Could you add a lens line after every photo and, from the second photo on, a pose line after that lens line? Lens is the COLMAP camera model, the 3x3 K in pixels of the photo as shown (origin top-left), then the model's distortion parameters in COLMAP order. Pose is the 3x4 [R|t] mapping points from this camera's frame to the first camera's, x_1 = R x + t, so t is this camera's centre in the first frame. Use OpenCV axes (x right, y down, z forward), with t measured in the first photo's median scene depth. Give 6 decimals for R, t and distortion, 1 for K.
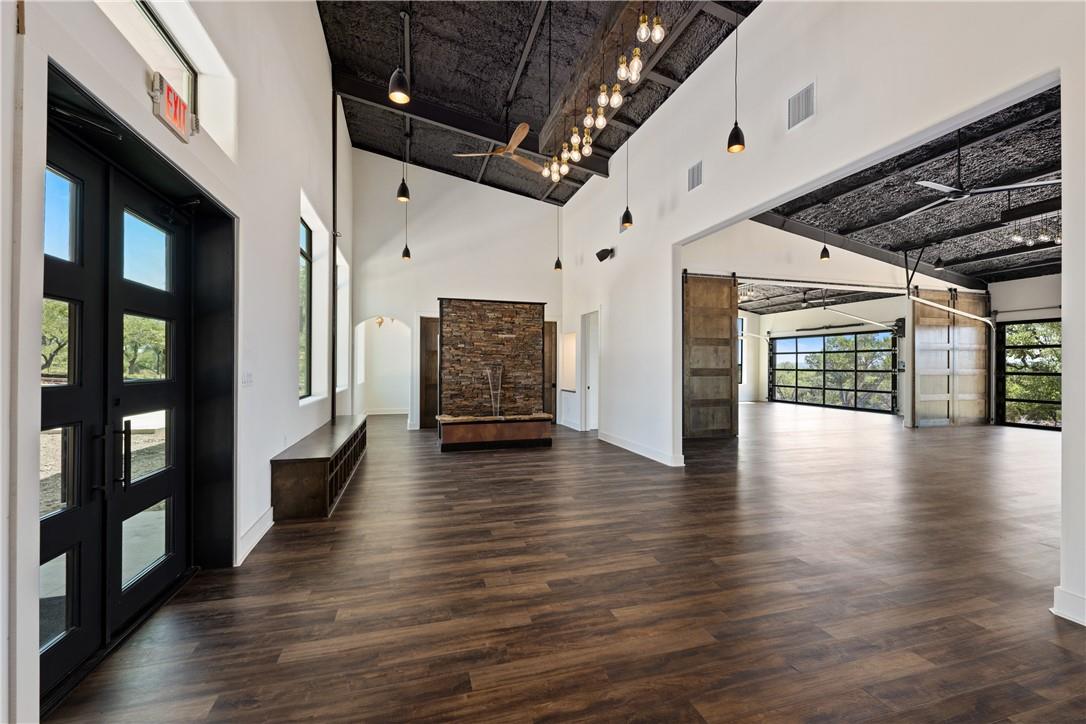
lens RADIAL K [[476.8, 0, 524.6], [0, 476.8, 371.6], [0, 0, 1]] dist [0.002431, -0.000451]
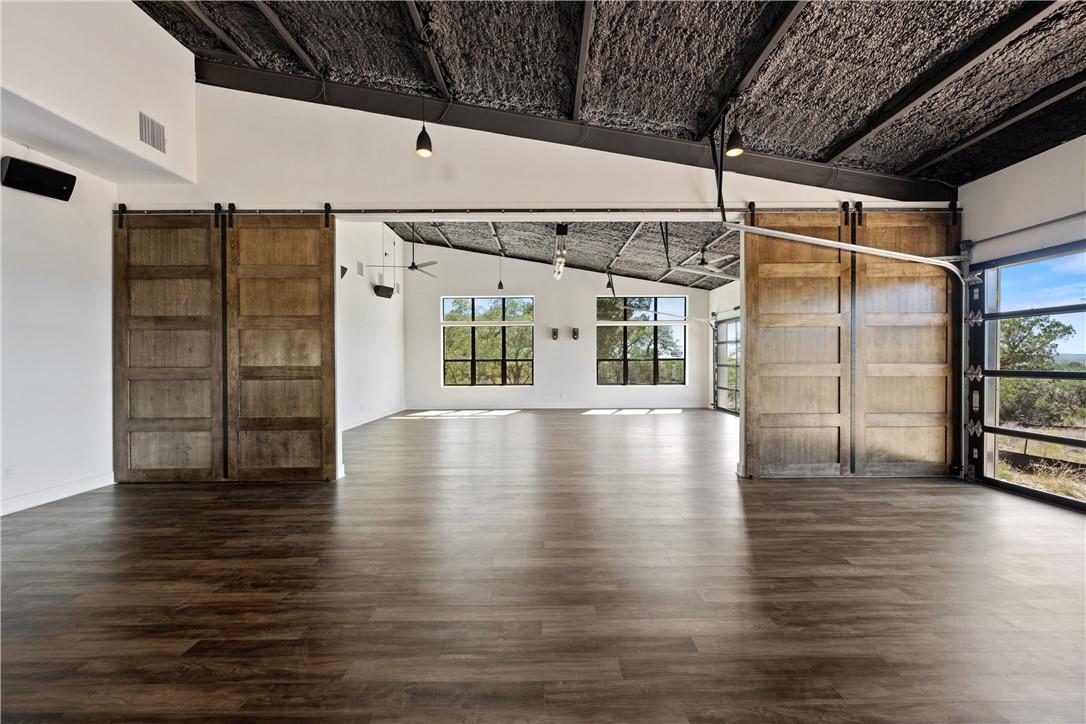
lens RADIAL K [[441.7, 0, 553.1], [0, 441.7, 368.9], [0, 0, 1]] dist [0.002005, -0.000888]
pose [[0.959174, -0.003175, -0.282799, 0.963940], [0.004143, 0.999987, 0.002826, -0.003895], [0.282787, -0.003883, 0.959175, 0.620672]]
